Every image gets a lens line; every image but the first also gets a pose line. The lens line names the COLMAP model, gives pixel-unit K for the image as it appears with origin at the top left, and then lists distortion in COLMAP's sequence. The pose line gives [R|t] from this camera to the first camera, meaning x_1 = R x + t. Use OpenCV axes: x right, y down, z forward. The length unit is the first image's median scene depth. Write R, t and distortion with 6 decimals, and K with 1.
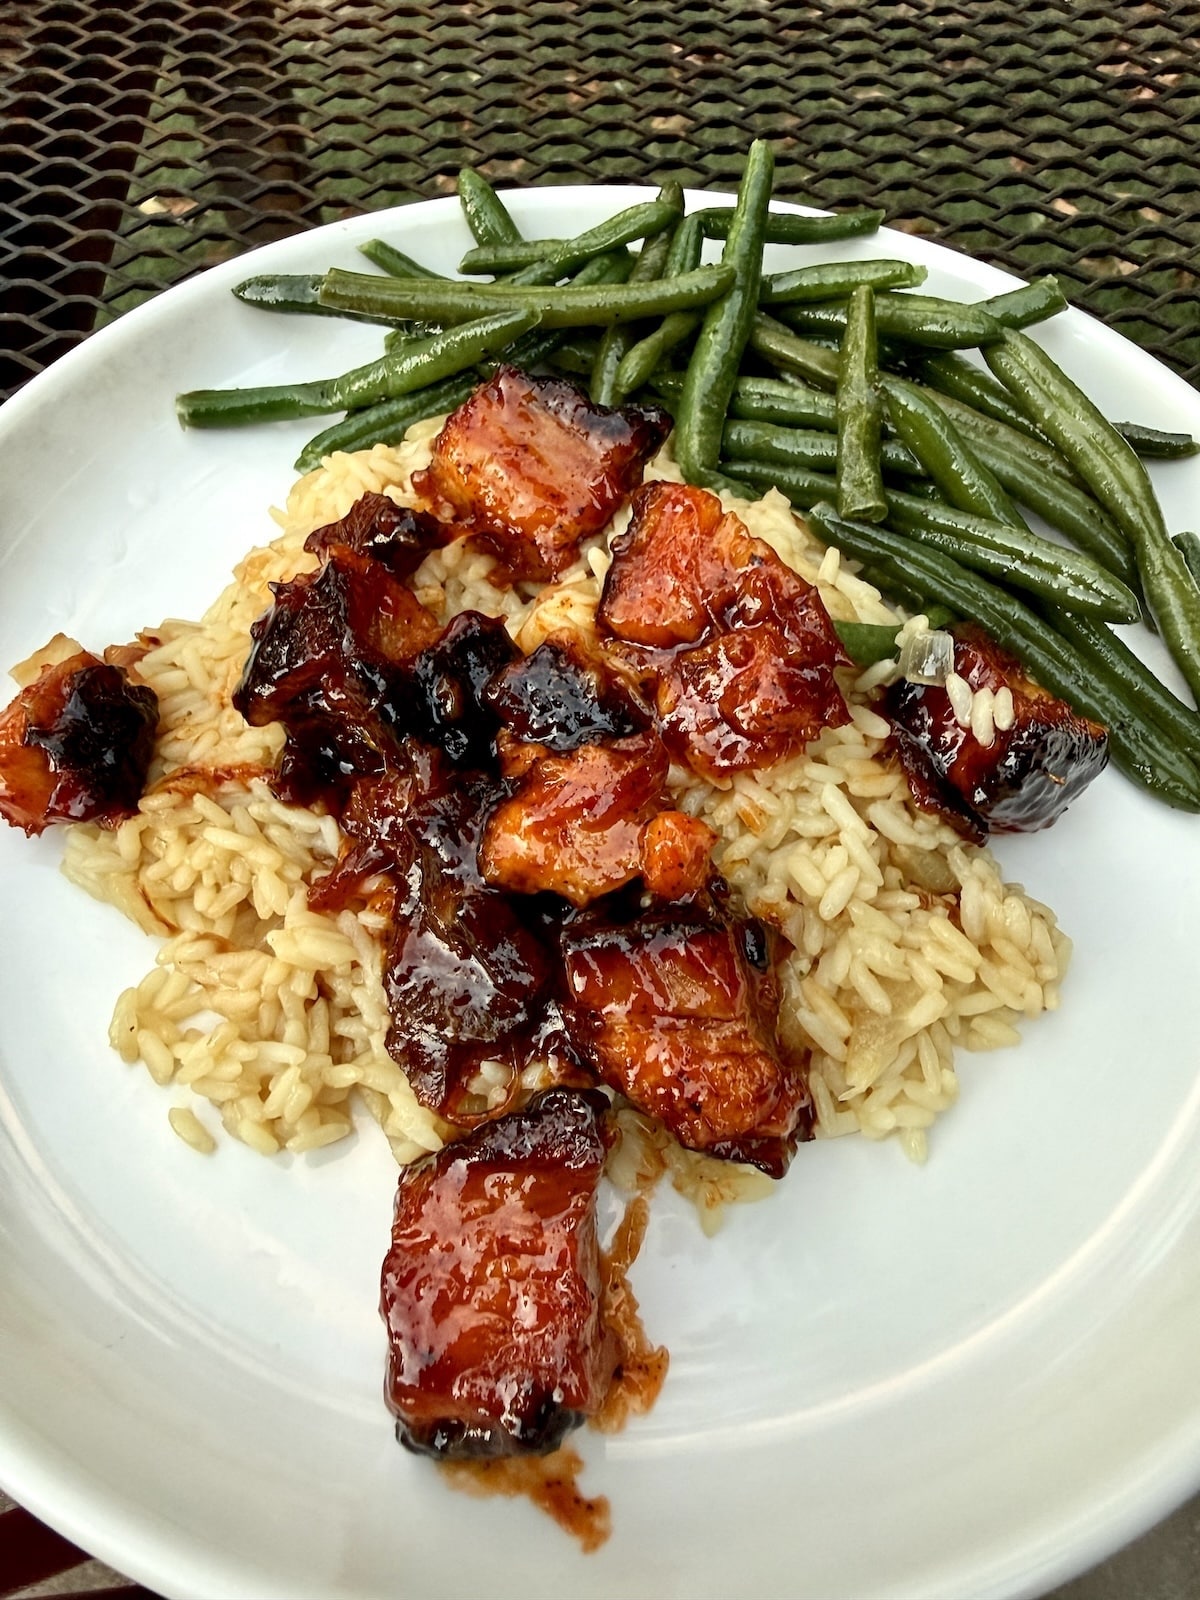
lens RADIAL K [[1385.0, 0, 658.4], [0, 1385.0, 799.7], [0, 0, 1]] dist [-0.016653, -0.005532]
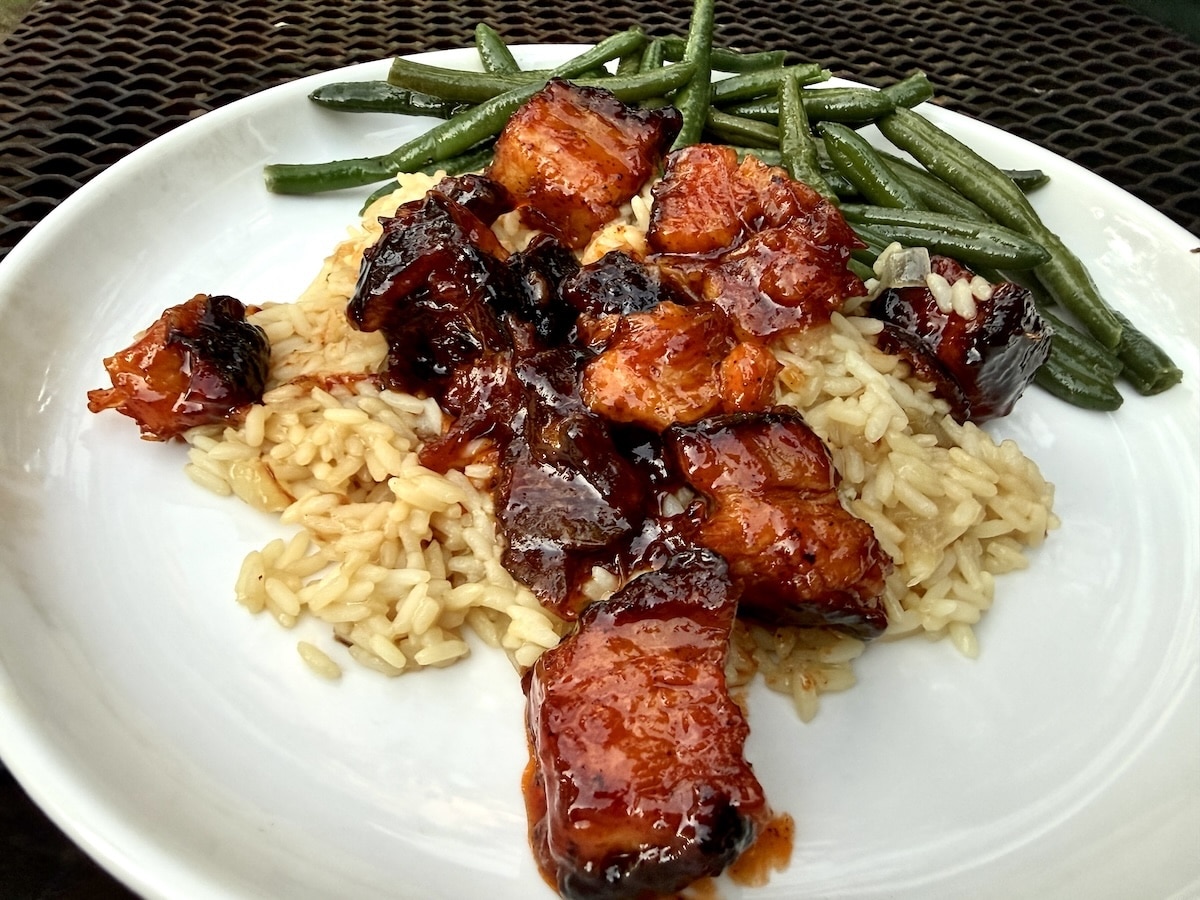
lens RADIAL K [[1038.7, 0, 600.0], [0, 1038.7, 450.0], [0, 0, 1]] dist [-0.016653, -0.005532]
pose [[0.995556, -0.039219, 0.085620, -0.177903], [0.058917, 0.968645, -0.241363, 0.280275], [-0.073469, 0.245334, 0.966651, 0.156426]]
